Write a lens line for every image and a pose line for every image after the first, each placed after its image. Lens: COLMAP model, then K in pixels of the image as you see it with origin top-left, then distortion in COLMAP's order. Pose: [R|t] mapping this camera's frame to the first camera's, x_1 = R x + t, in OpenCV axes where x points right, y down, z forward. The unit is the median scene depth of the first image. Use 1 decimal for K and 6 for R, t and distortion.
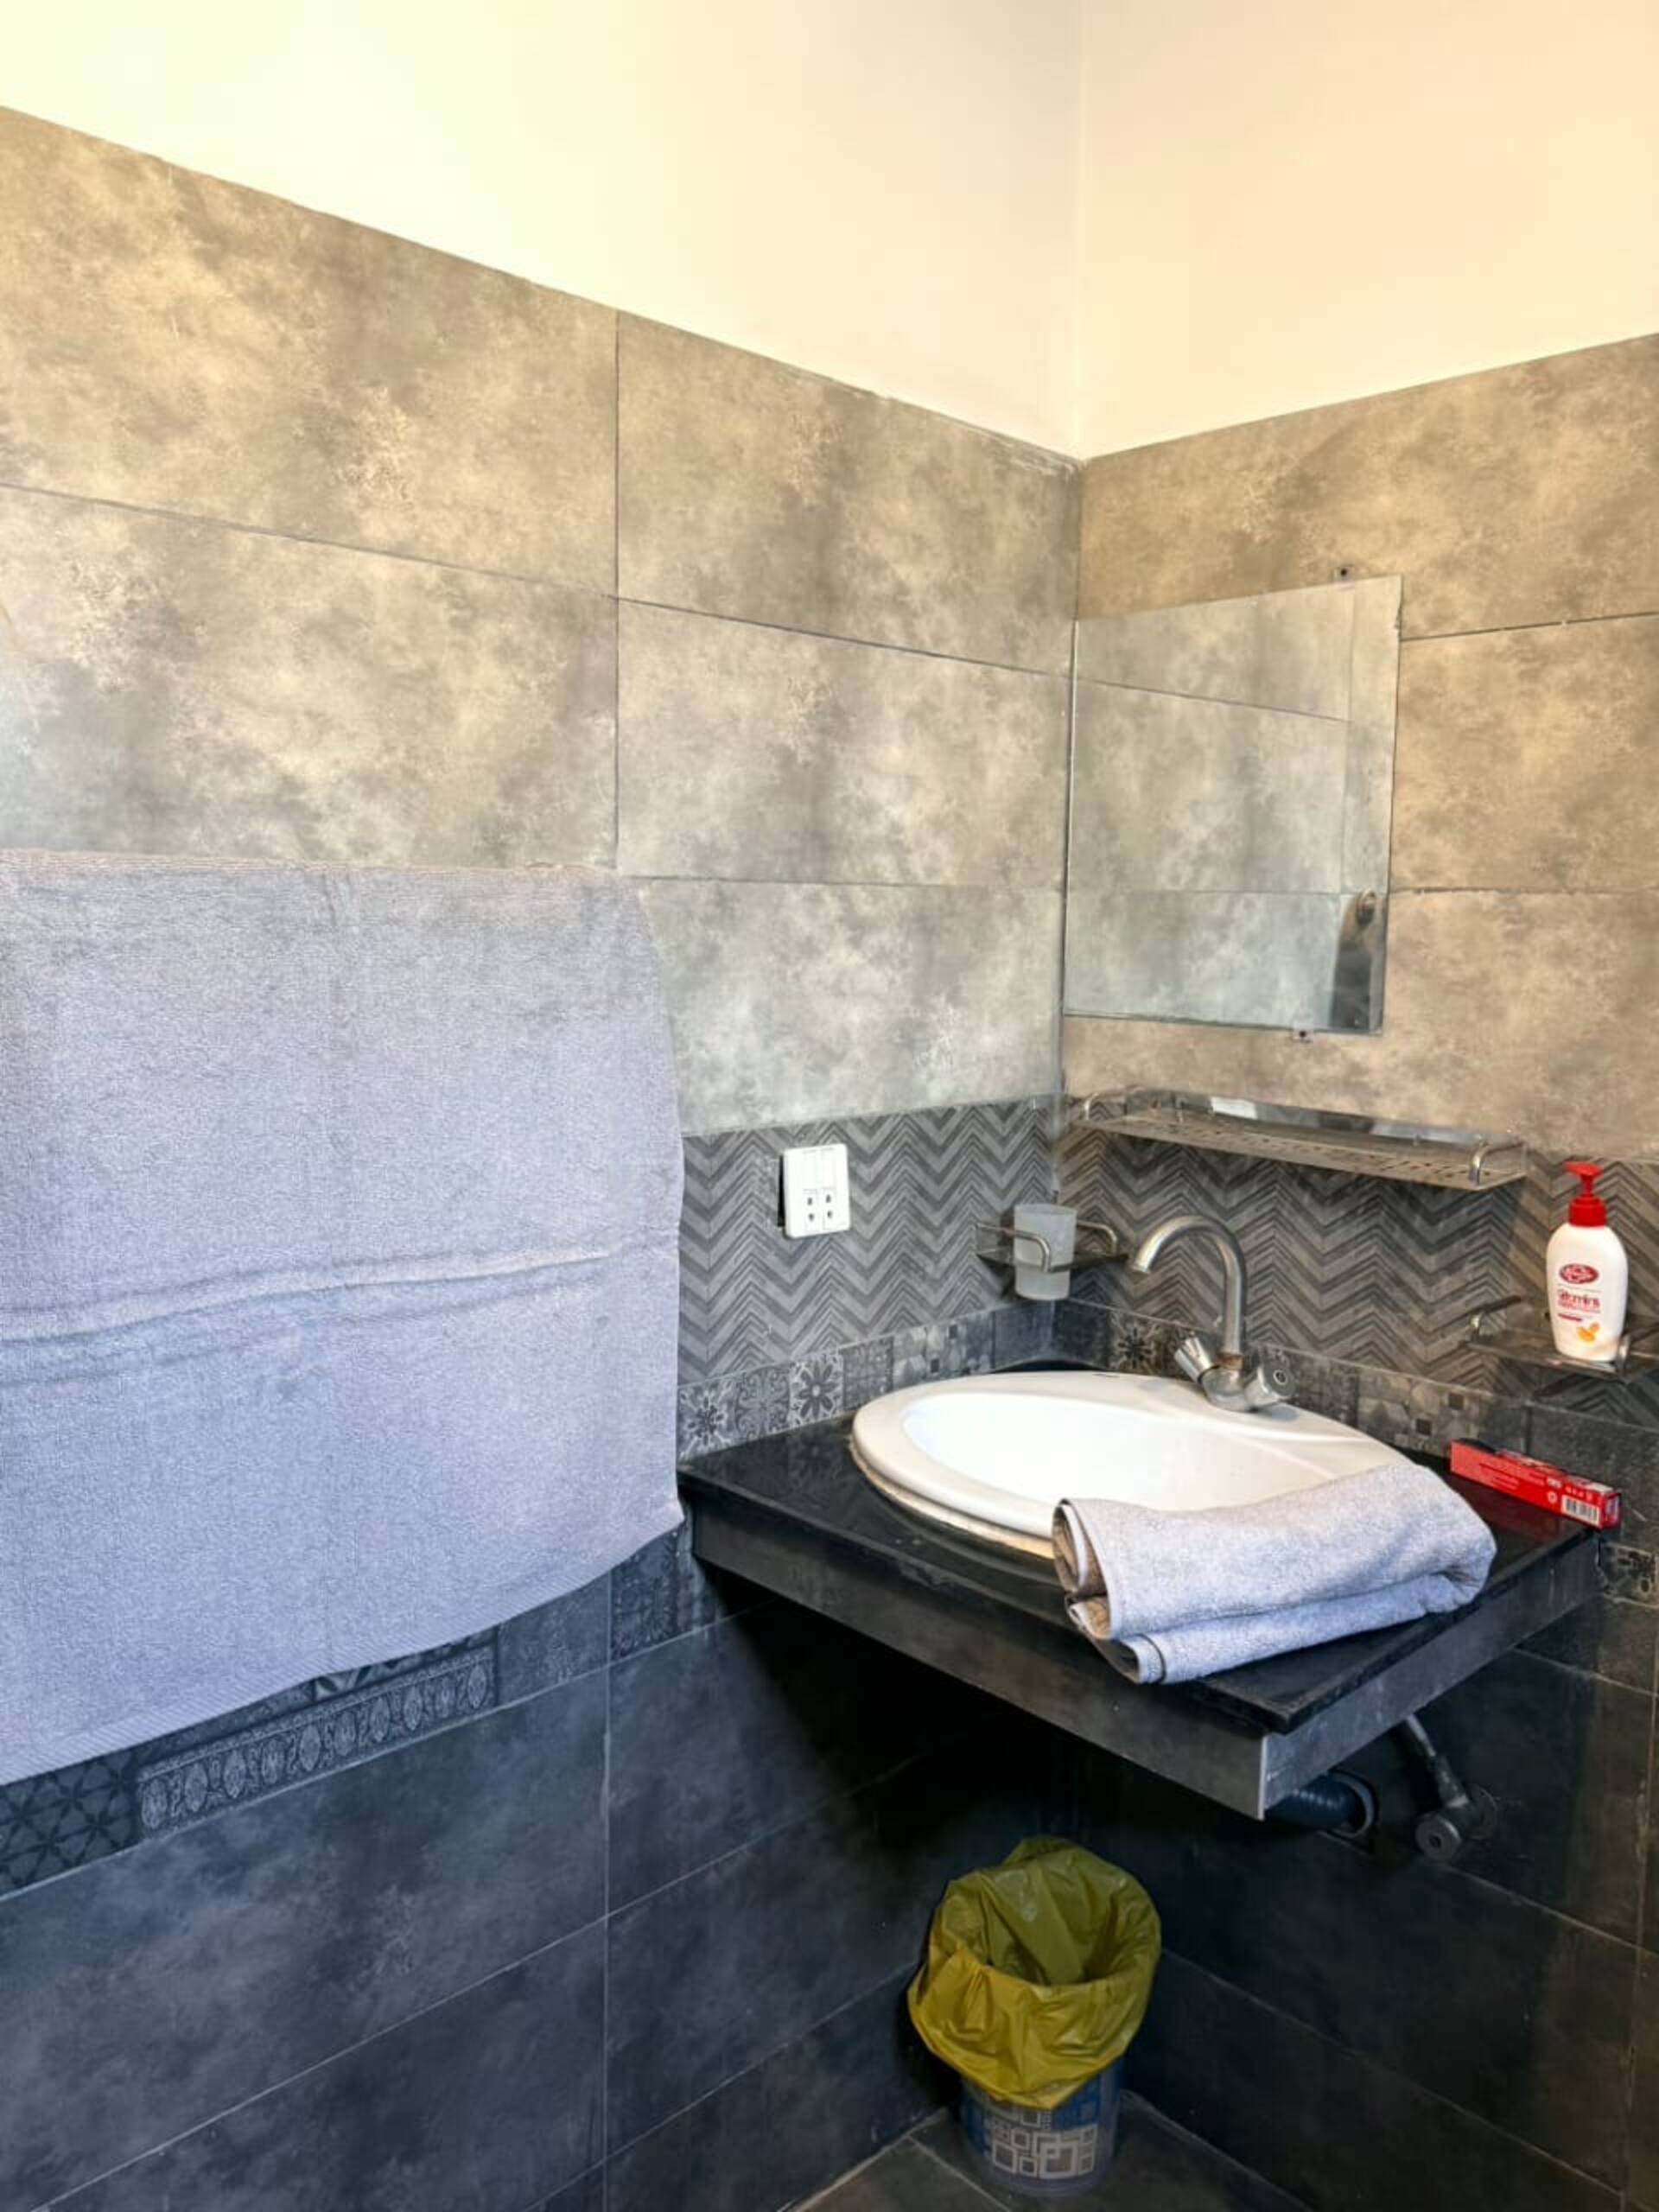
lens RADIAL K [[1669.8, 0, 824.3], [0, 1669.8, 1085.1], [0, 0, 1]] dist [0.045198, -0.067336]
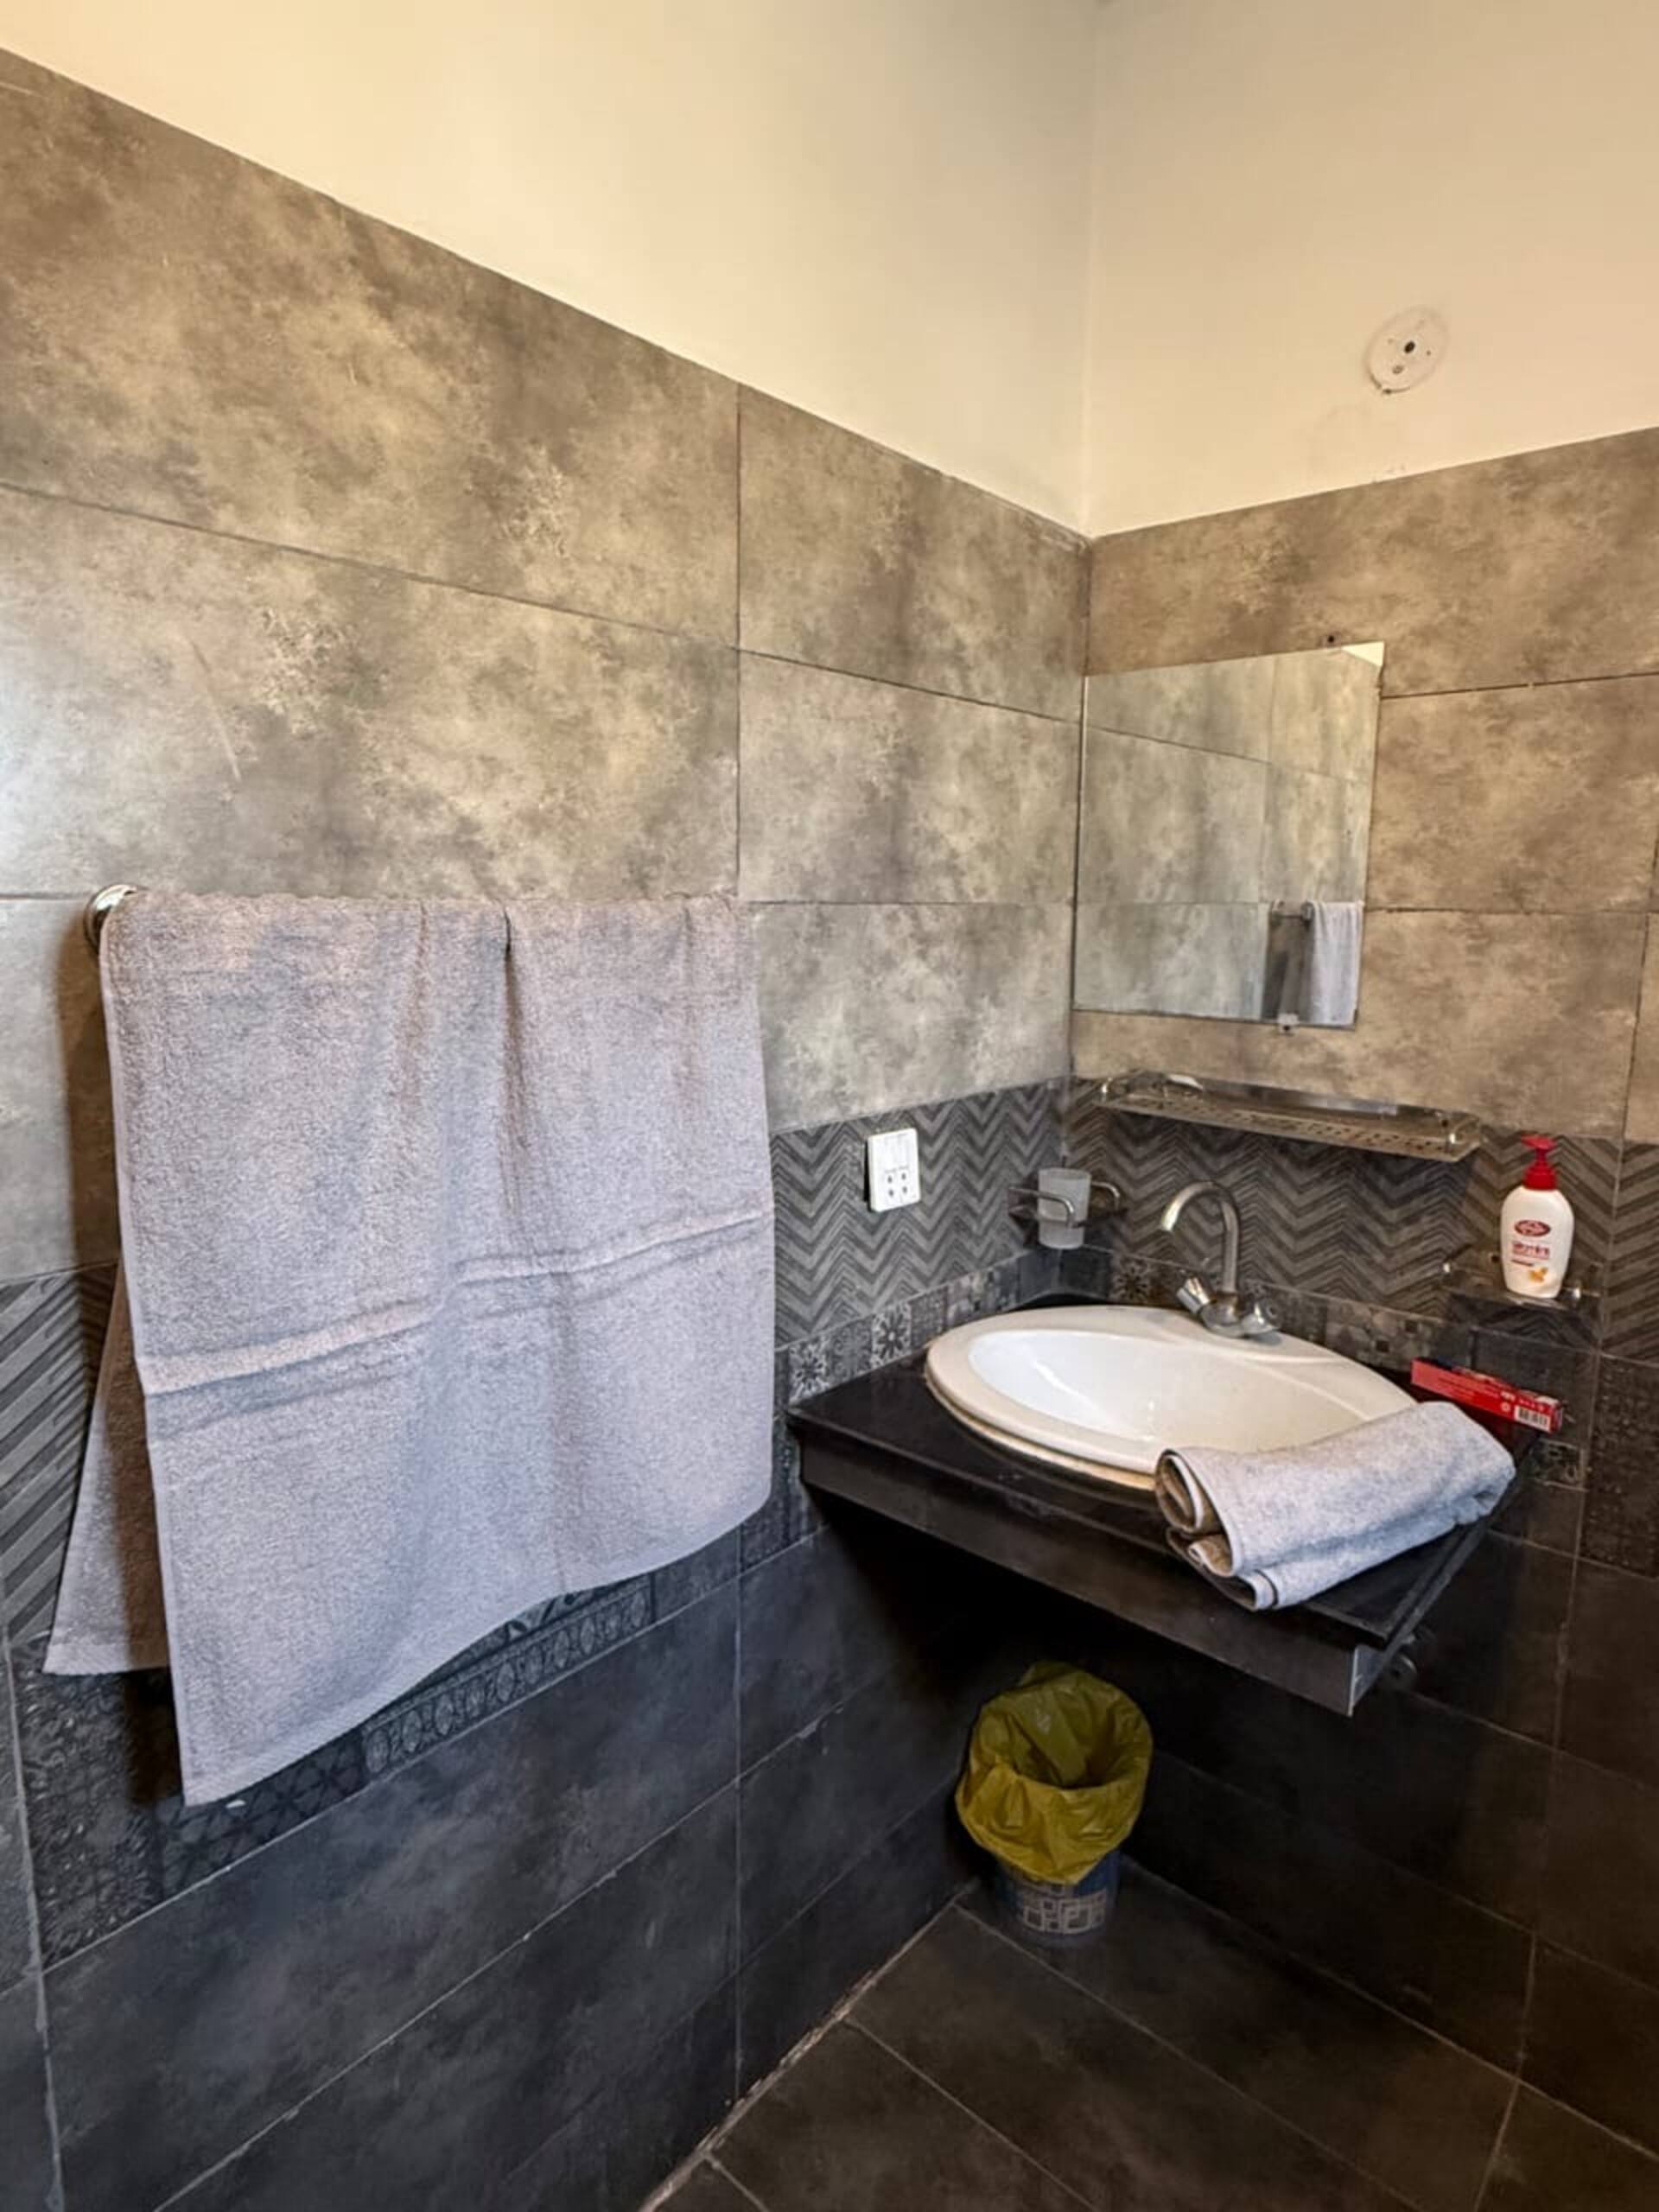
lens RADIAL K [[1235.2, 0, 828.3], [0, 1235.2, 1111.6], [0, 0, 1]] dist [-0.009729, 0.008447]
pose [[0.995692, -0.020260, 0.090483, -0.136683], [0.013857, 0.997391, 0.070840, -0.041732], [-0.091682, -0.069281, 0.993375, 0.155651]]
